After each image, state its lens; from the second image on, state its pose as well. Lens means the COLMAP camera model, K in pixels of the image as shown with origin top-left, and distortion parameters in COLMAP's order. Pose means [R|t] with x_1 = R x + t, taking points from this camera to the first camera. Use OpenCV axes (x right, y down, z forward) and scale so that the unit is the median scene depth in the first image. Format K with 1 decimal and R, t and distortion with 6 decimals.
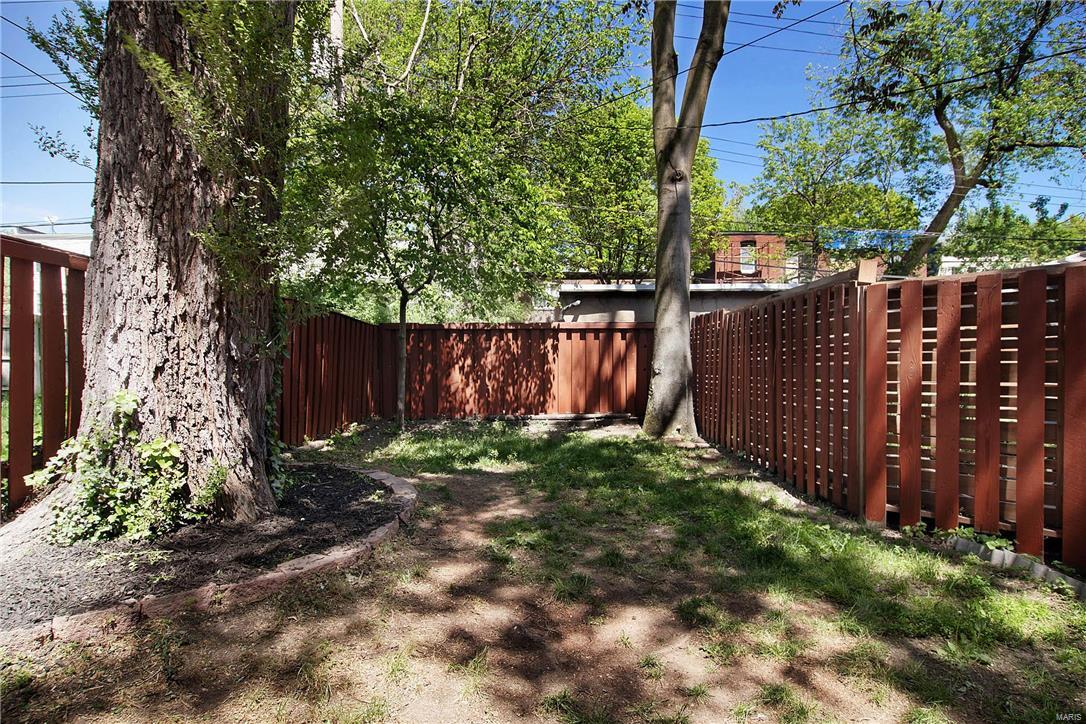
lens RADIAL K [[588.1, 0, 554.9], [0, 588.1, 385.4], [0, 0, 1]] dist [-0.004919, -0.000776]
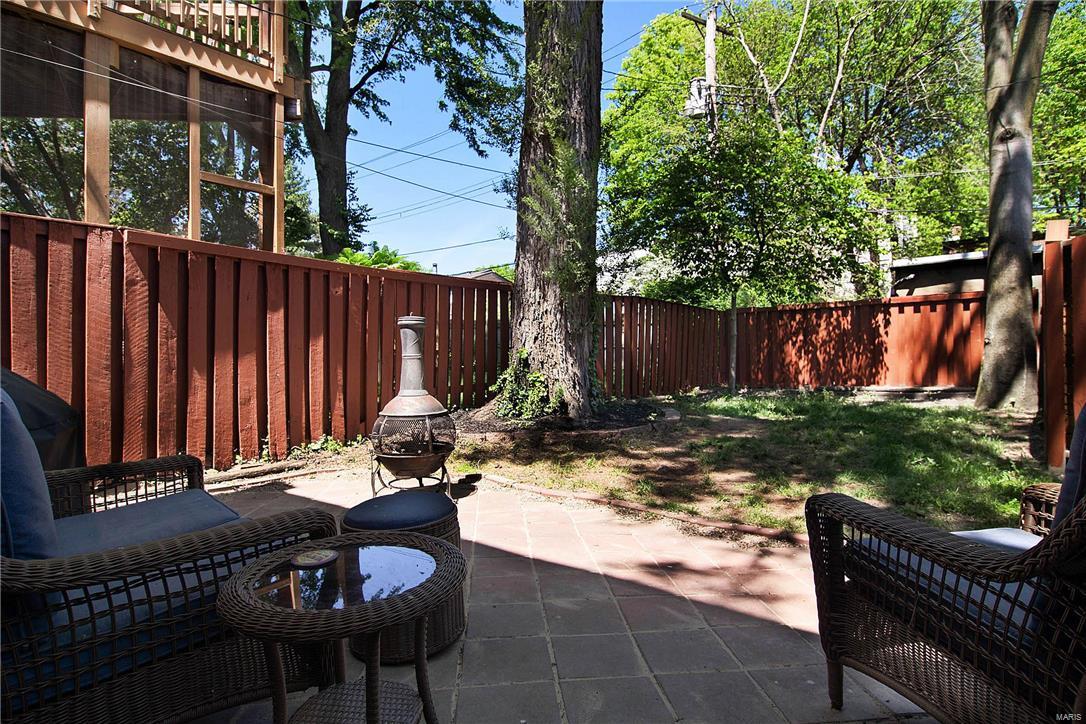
lens RADIAL K [[588.1, 0, 534.2], [0, 588.1, 363.0], [0, 0, 1]] dist [-0.004919, -0.000776]
pose [[0.724082, 0.000179, -0.689714, 0.265922], [-0.013167, 0.999821, -0.013564, 0.031460], [0.689588, 0.018903, 0.723955, -0.179153]]
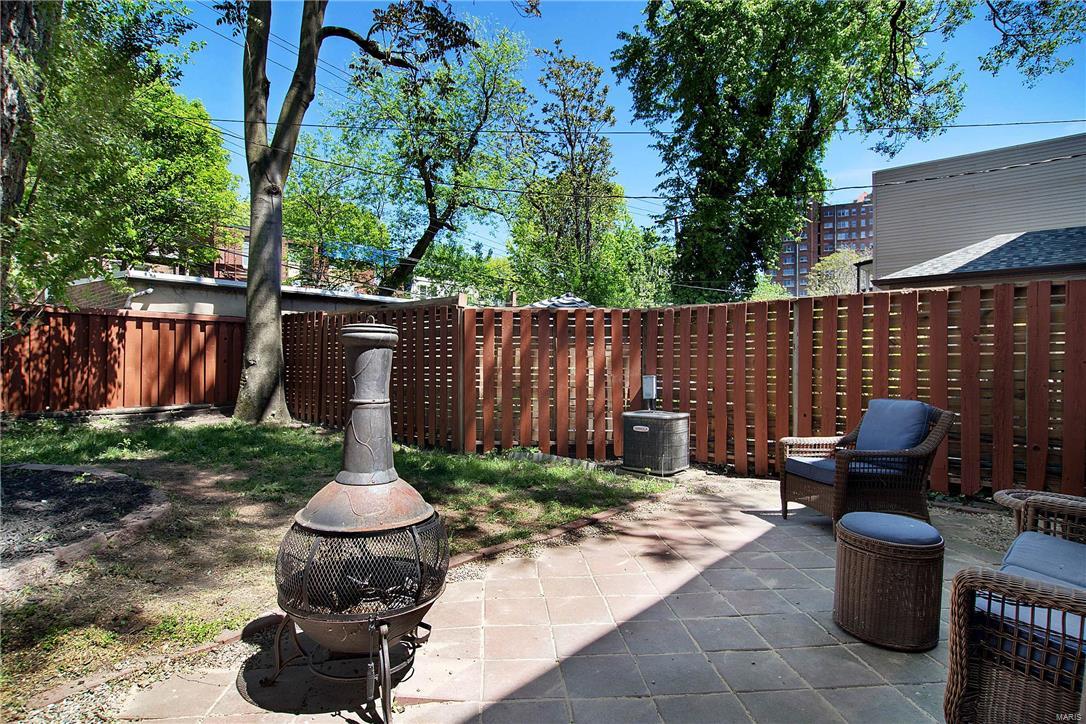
lens RADIAL K [[588.1, 0, 544.1], [0, 588.1, 364.4], [0, 0, 1]] dist [-0.004919, -0.000776]
pose [[0.675994, 0.011097, 0.736824, -0.231816], [0.013377, 0.999537, -0.027326, 0.014854], [-0.736786, 0.028329, 0.675532, -0.118854]]
